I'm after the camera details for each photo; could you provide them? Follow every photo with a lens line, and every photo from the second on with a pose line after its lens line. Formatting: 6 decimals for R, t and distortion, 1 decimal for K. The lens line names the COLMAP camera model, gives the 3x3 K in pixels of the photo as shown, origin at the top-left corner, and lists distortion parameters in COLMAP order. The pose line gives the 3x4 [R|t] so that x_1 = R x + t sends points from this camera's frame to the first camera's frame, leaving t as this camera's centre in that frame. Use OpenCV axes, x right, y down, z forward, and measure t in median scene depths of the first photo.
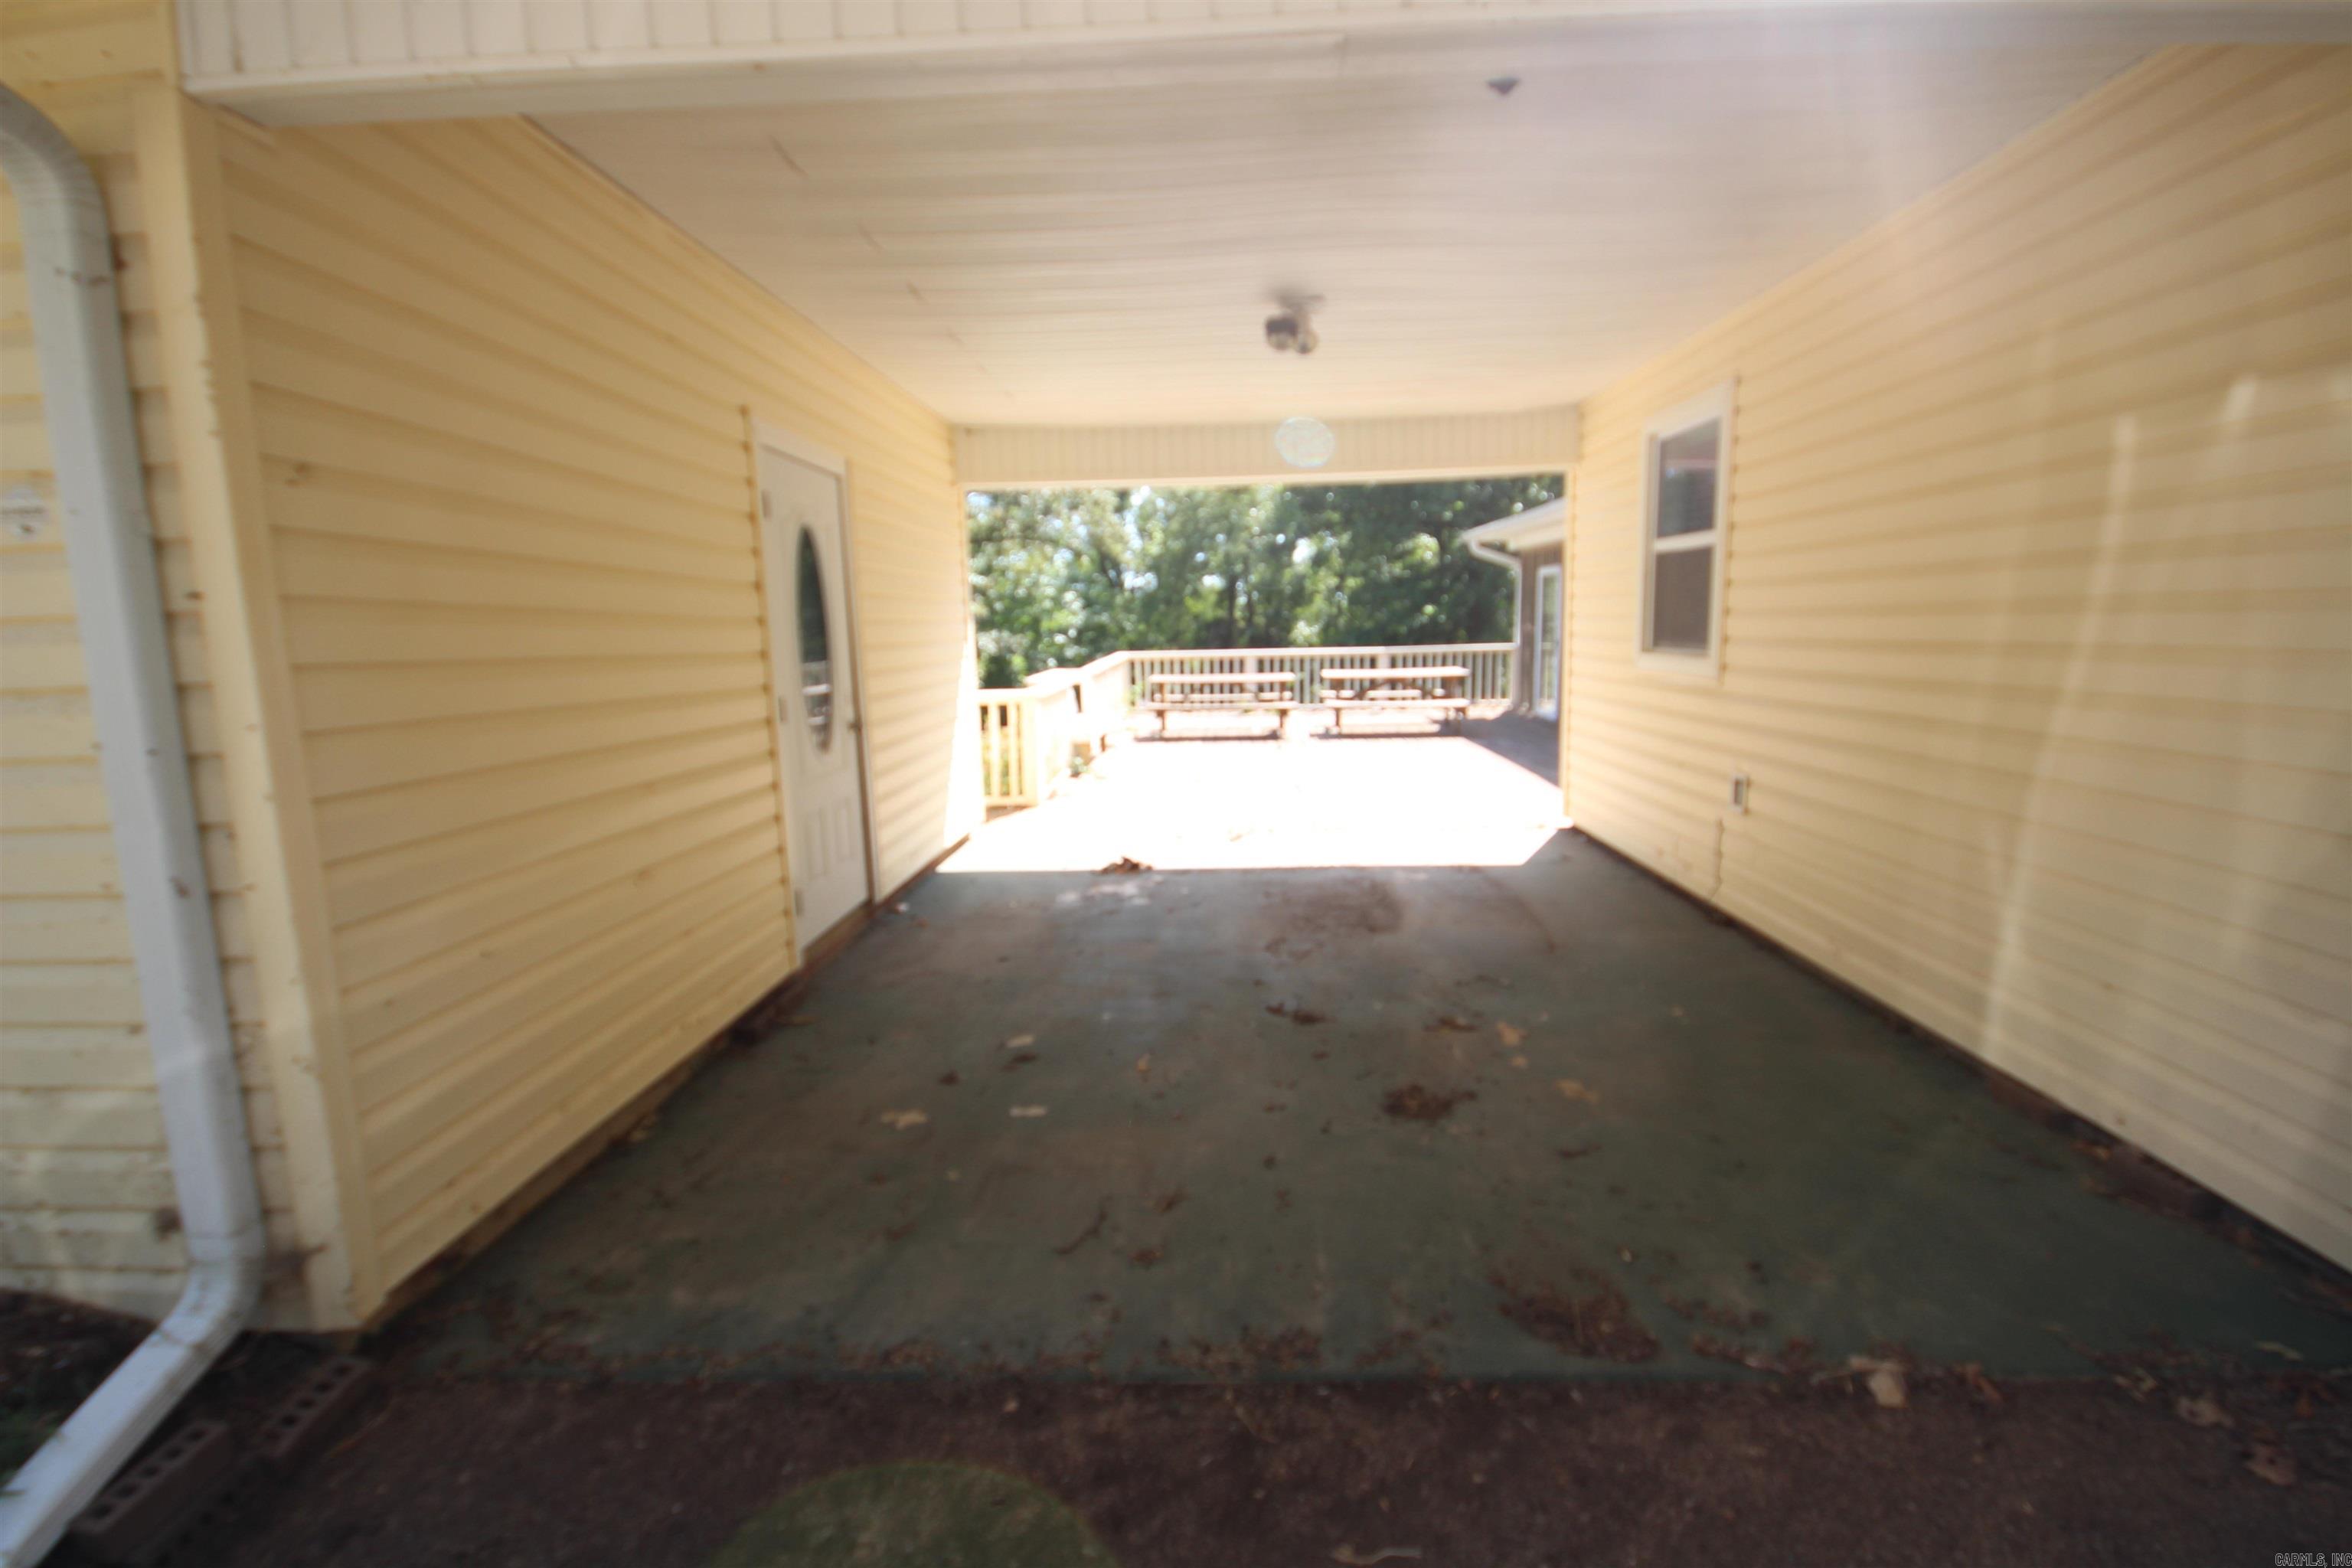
lens RADIAL K [[1081.1, 0, 1176.9], [0, 1081.1, 776.7], [0, 0, 1]] dist [0.005774, -0.008756]
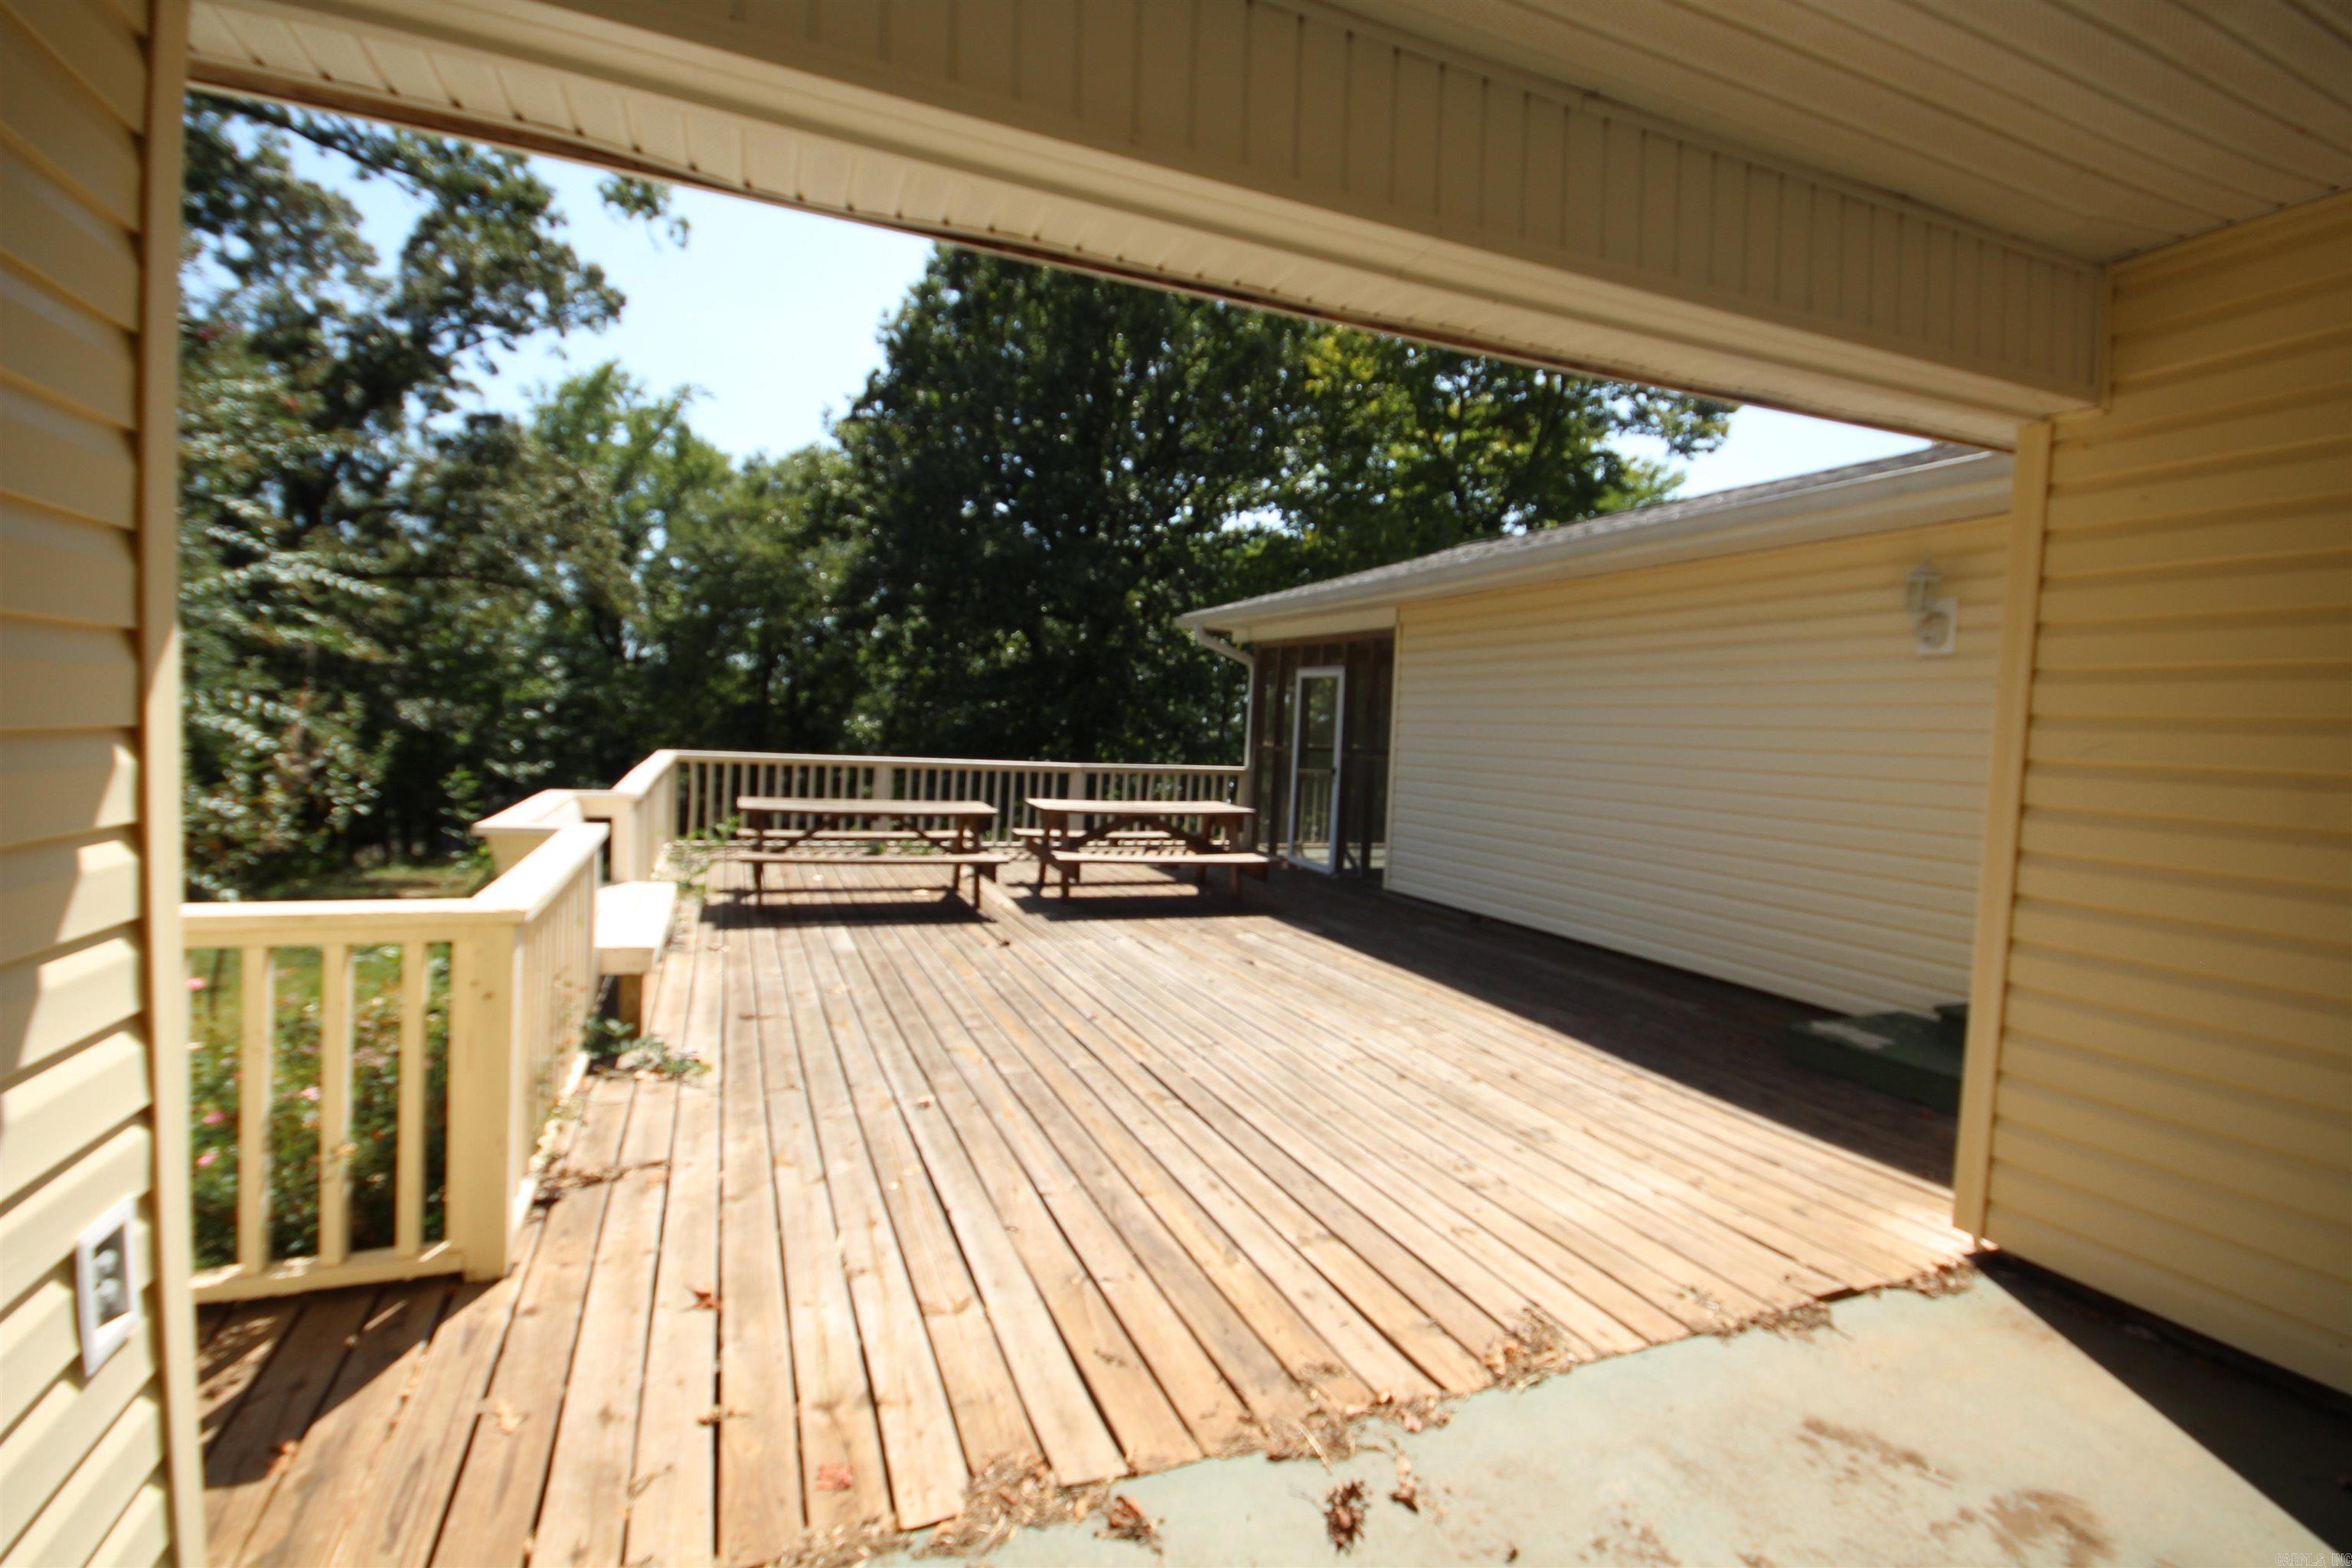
lens RADIAL K [[1081.1, 0, 1199.3], [0, 1081.1, 780.5], [0, 0, 1]] dist [0.005774, -0.008756]
pose [[0.898495, 0.042054, 0.436964, -0.014943], [-0.003496, 0.996055, -0.088673, -0.013820], [-0.438969, 0.078145, 0.895097, 0.104067]]
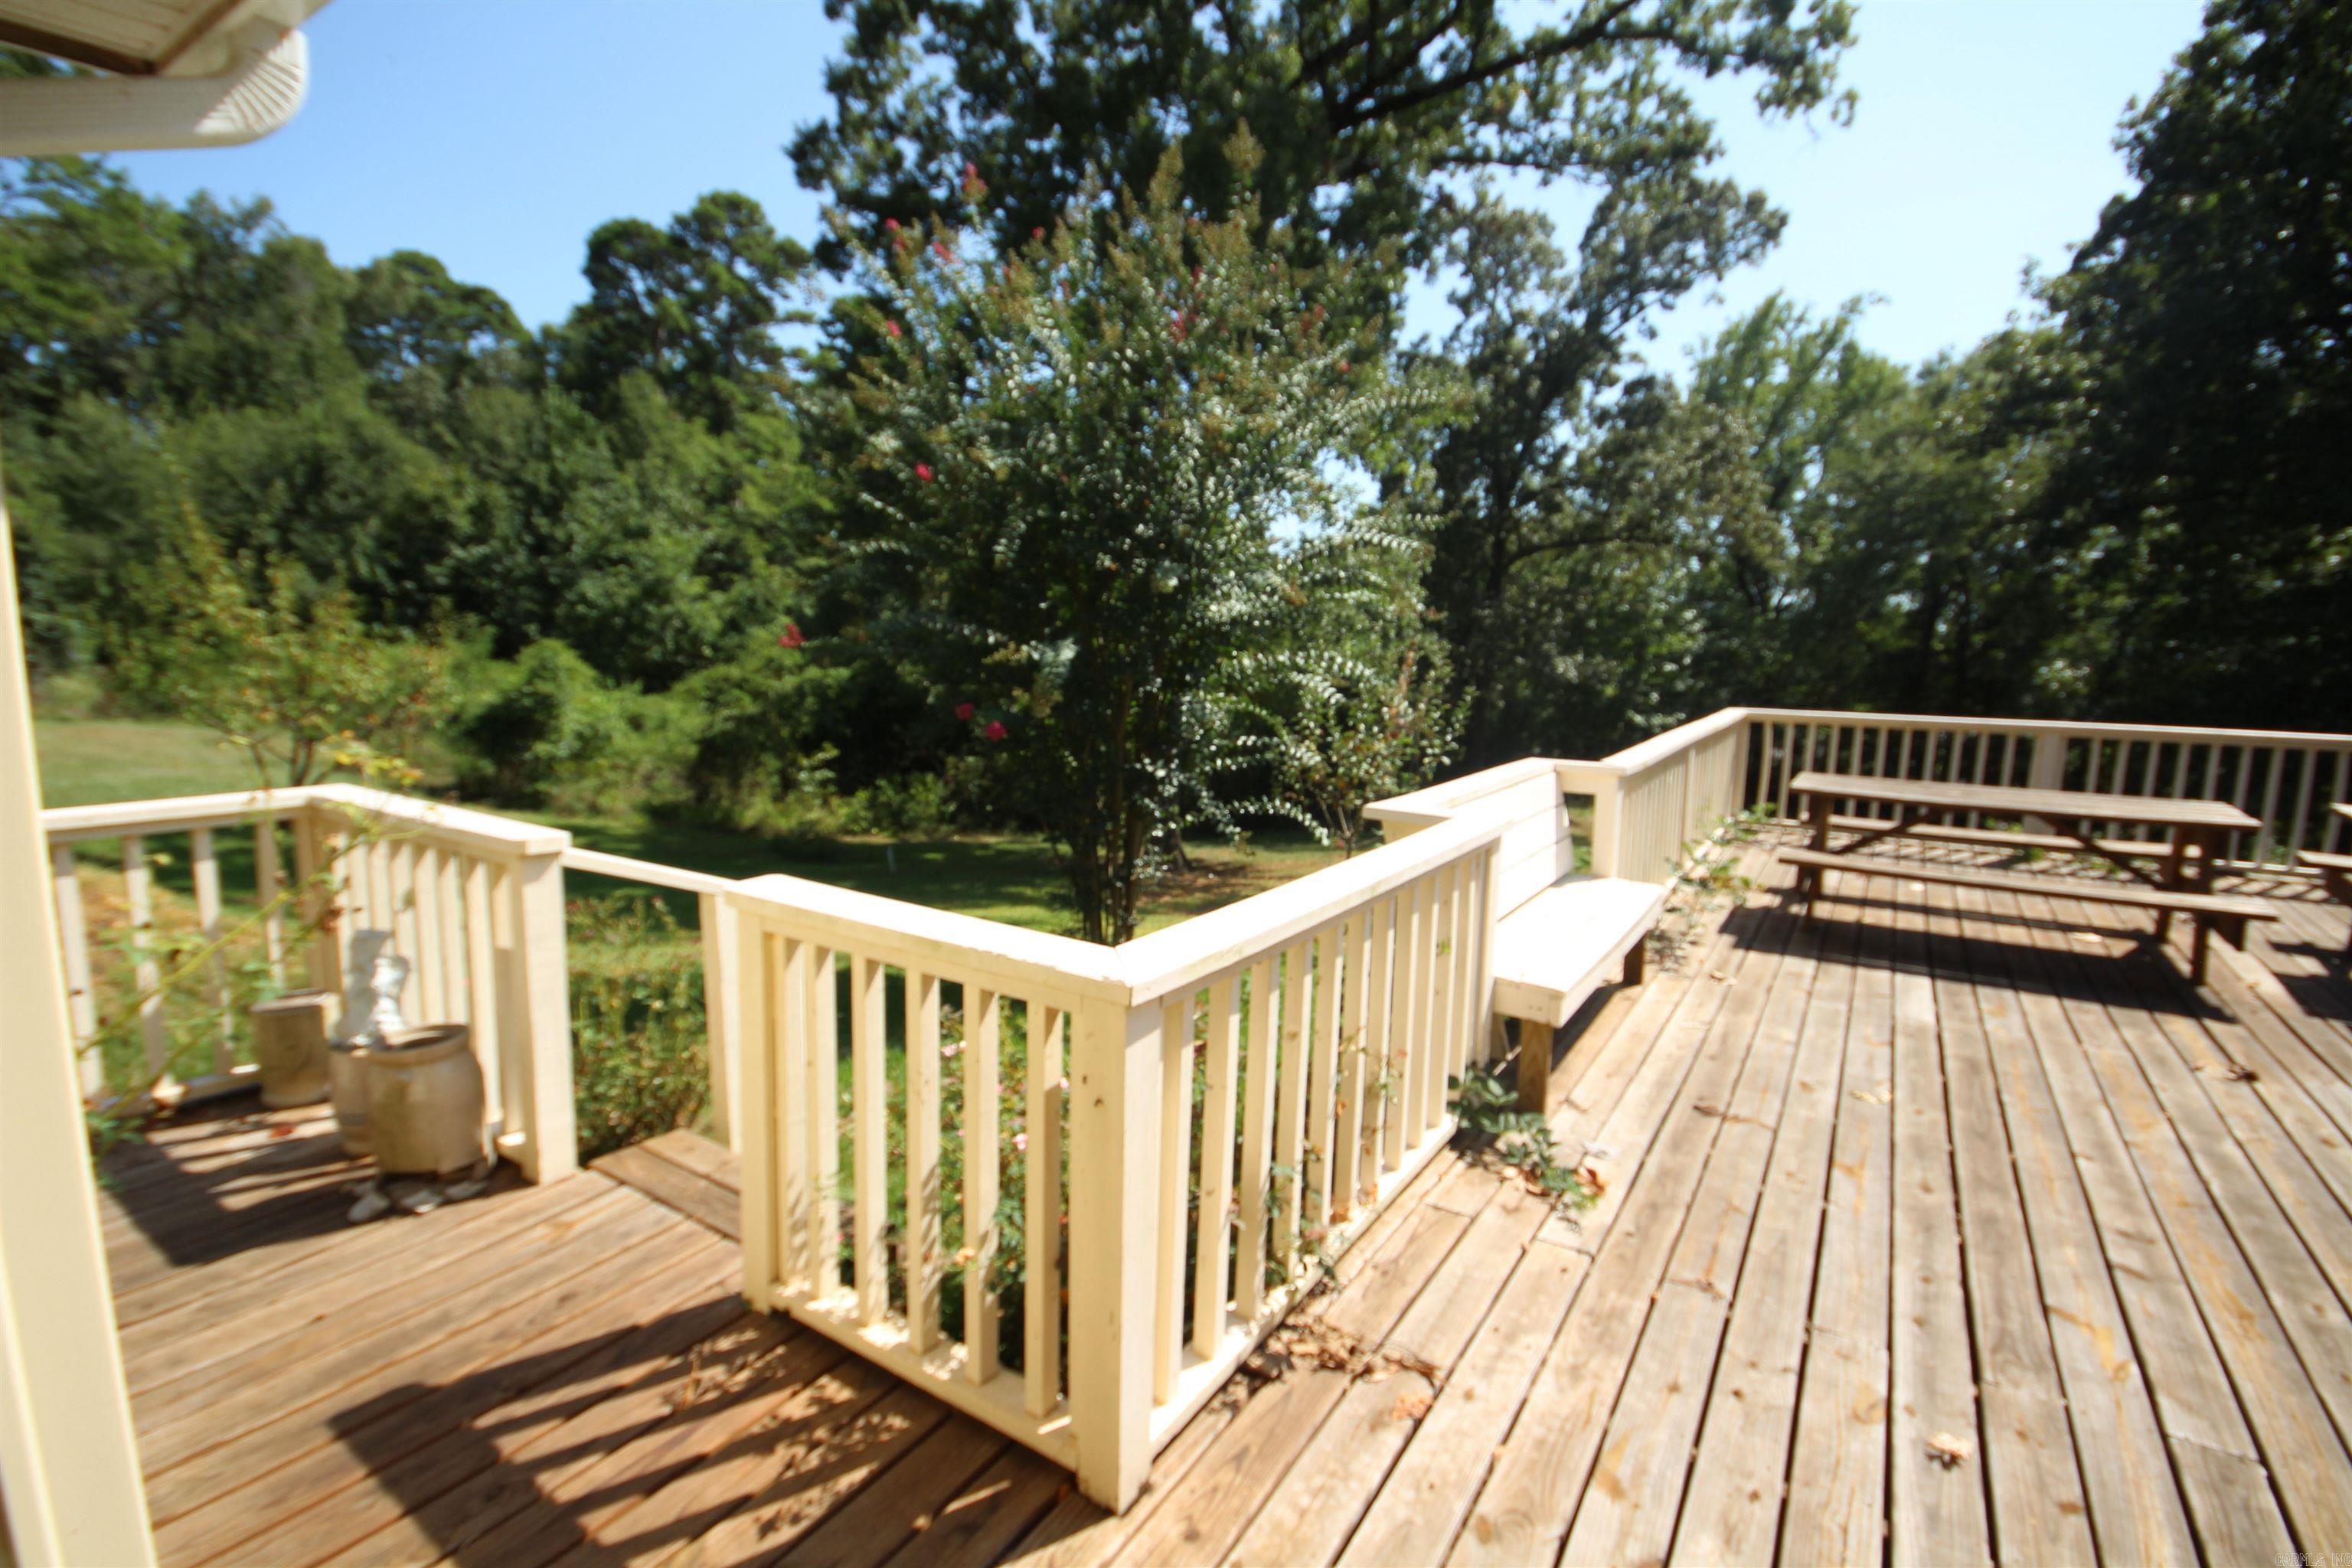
lens RADIAL K [[1081.1, 0, 1192.0], [0, 1081.1, 788.3], [0, 0, 1]] dist [0.005774, -0.008756]
pose [[0.860726, 0.103742, -0.498385, -0.004346], [-0.107054, 0.994009, 0.022024, -0.018741], [0.497684, 0.034398, 0.866676, 0.136375]]
